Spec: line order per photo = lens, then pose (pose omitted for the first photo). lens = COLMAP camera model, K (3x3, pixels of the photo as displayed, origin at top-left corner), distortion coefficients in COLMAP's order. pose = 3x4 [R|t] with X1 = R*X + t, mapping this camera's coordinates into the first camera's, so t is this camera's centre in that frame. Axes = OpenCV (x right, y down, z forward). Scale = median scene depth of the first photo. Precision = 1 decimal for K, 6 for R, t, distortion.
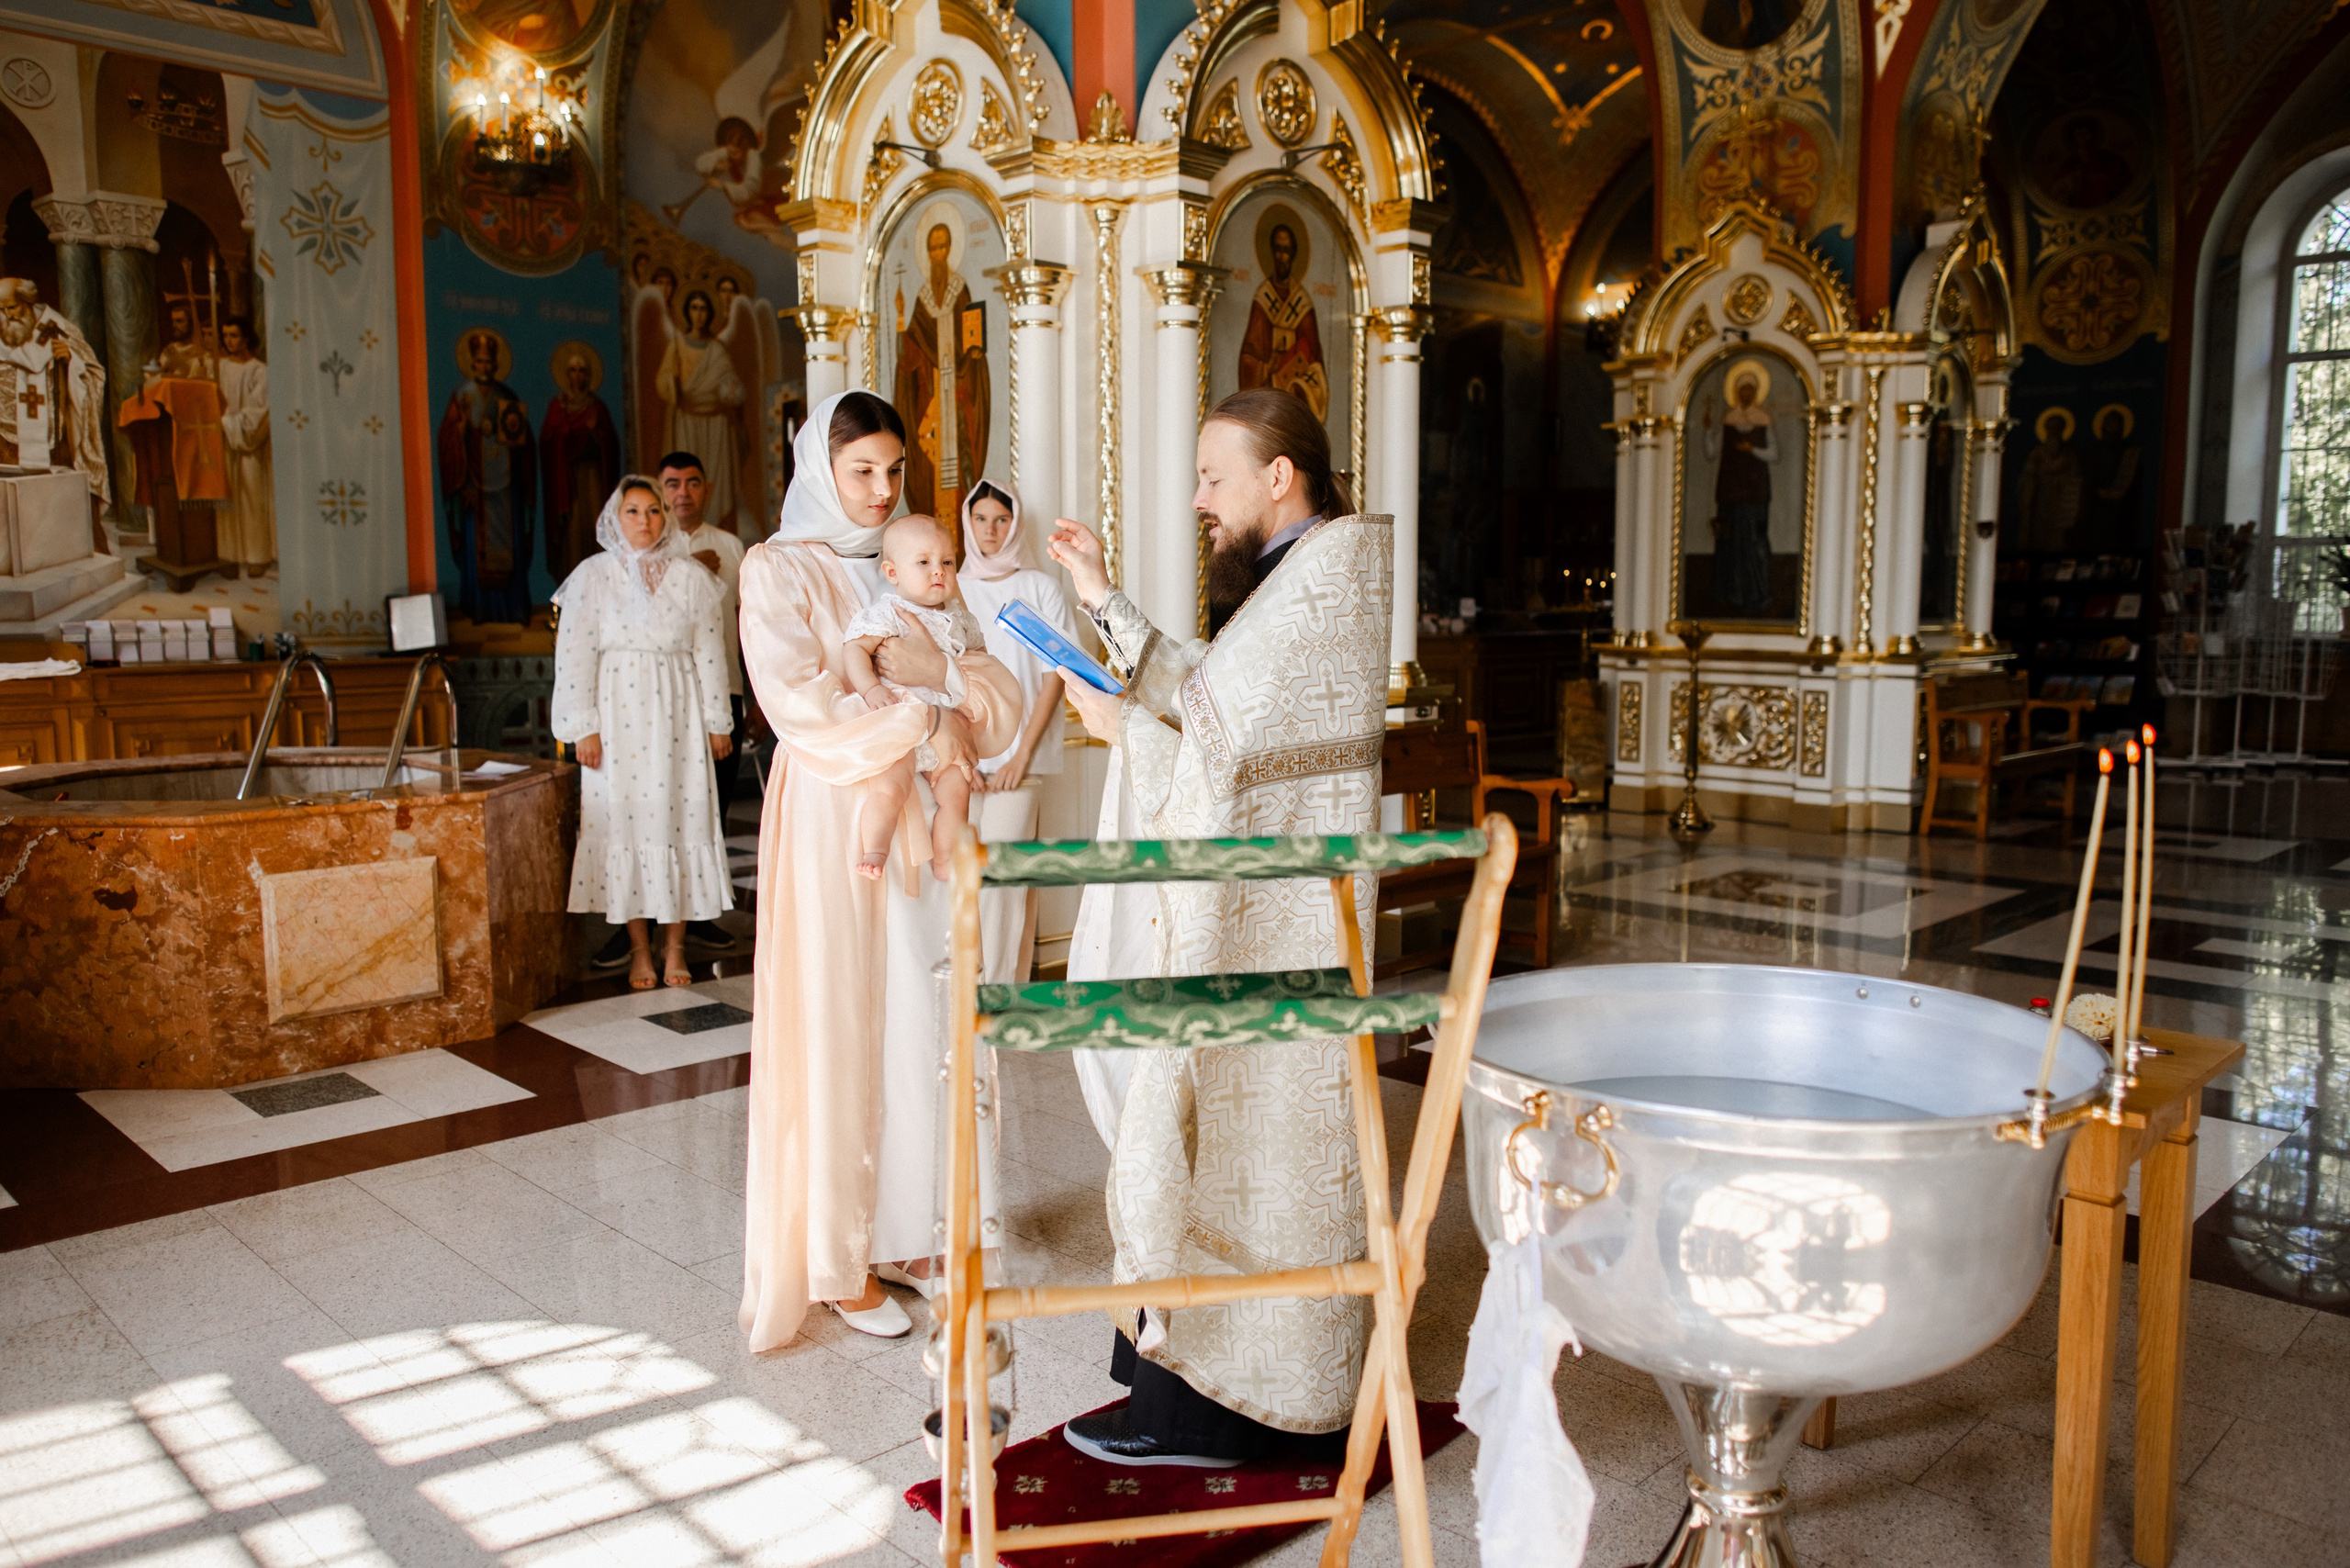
lens RADIAL K [[1746.8, 0, 1181.9], [0, 1746.8, 761.3], [0, 0, 1]] dist [-0.043988, 0.038191]
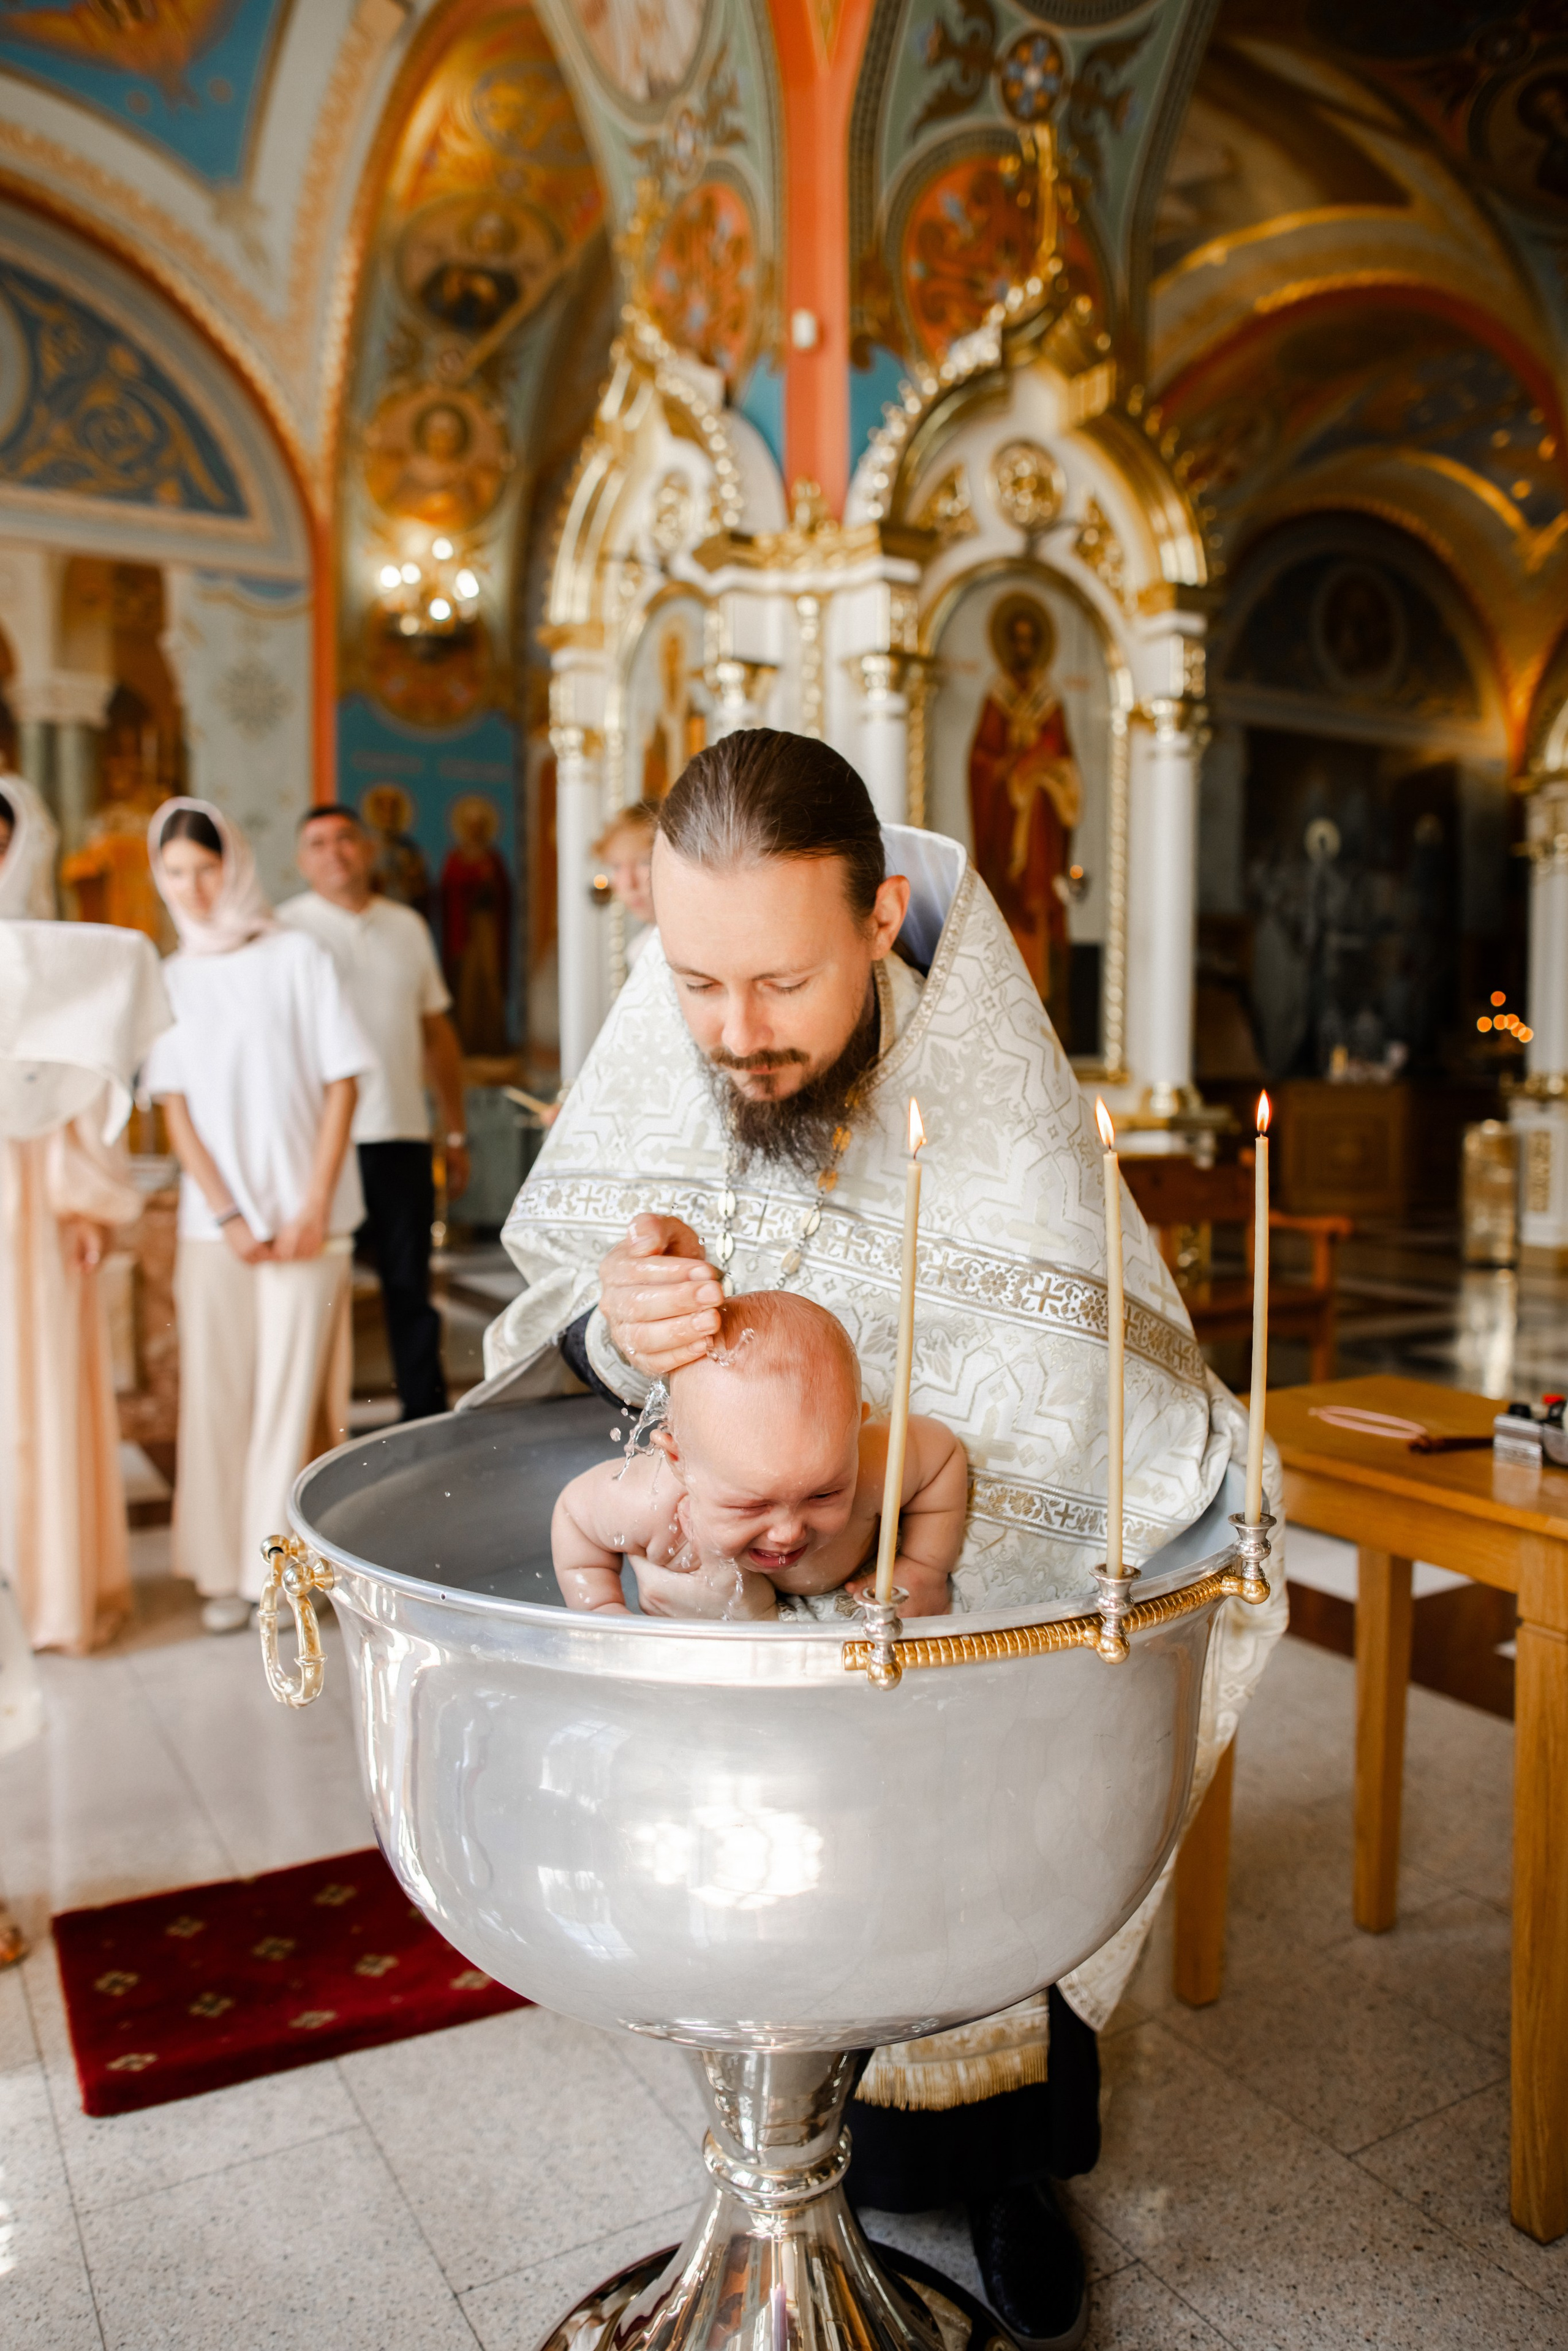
lens RADIAL K [[1652.0, 0, 774.4], [0, 1652.0, 1145.8], [0, 0, 1]] dist [-0.040174, 0.029665]
pose [[0.969278, 0.015503, -0.245480, 0.140959], [-0.025714, 0.998930, -0.038446, 0.013400], [0.244621, 0.043577, 0.968639, 0.117817]]
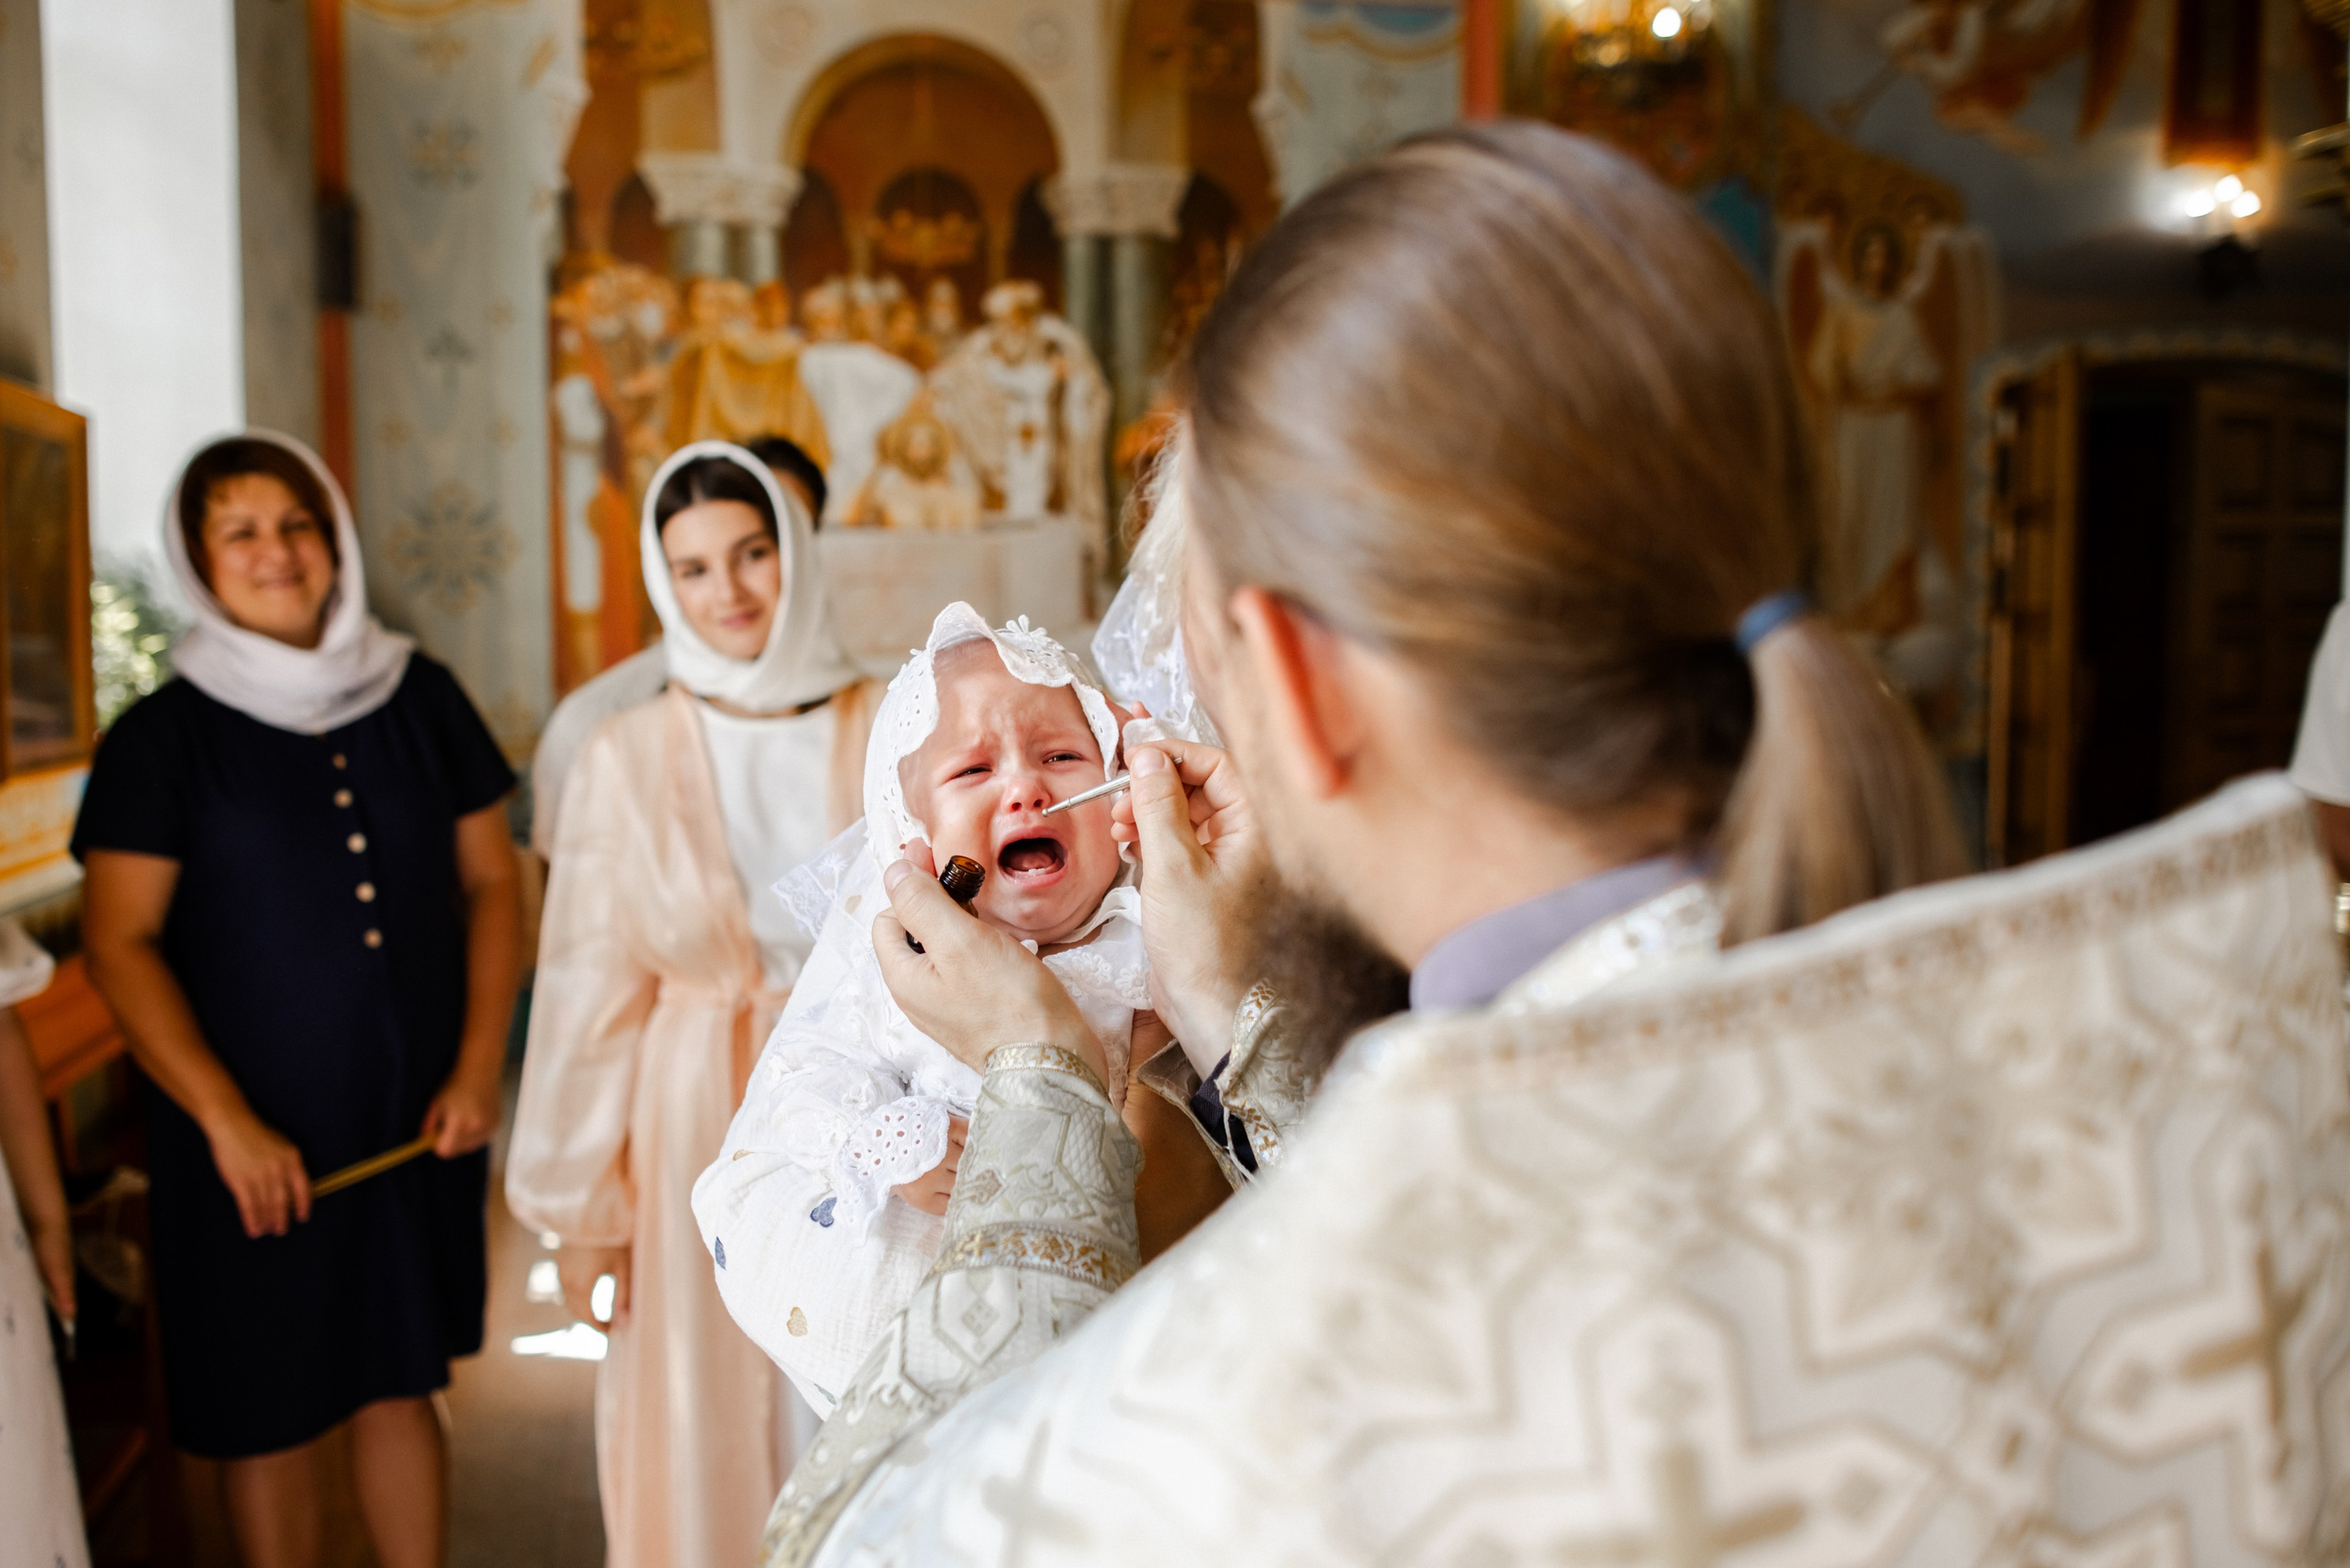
lens RADIAL K [[1746.8, 0, 1137.8], [0, 1746.8, 754.2], [0, 0, 1]] dist [-0.043988, 0.038191]
pose [[0.815876, 0.066125, -0.574434, -0.199297], [-0.059188, 0.997772, 0.030792, -0.120500], [0.575190, 0.008877, 0.817972, 0.498645]]
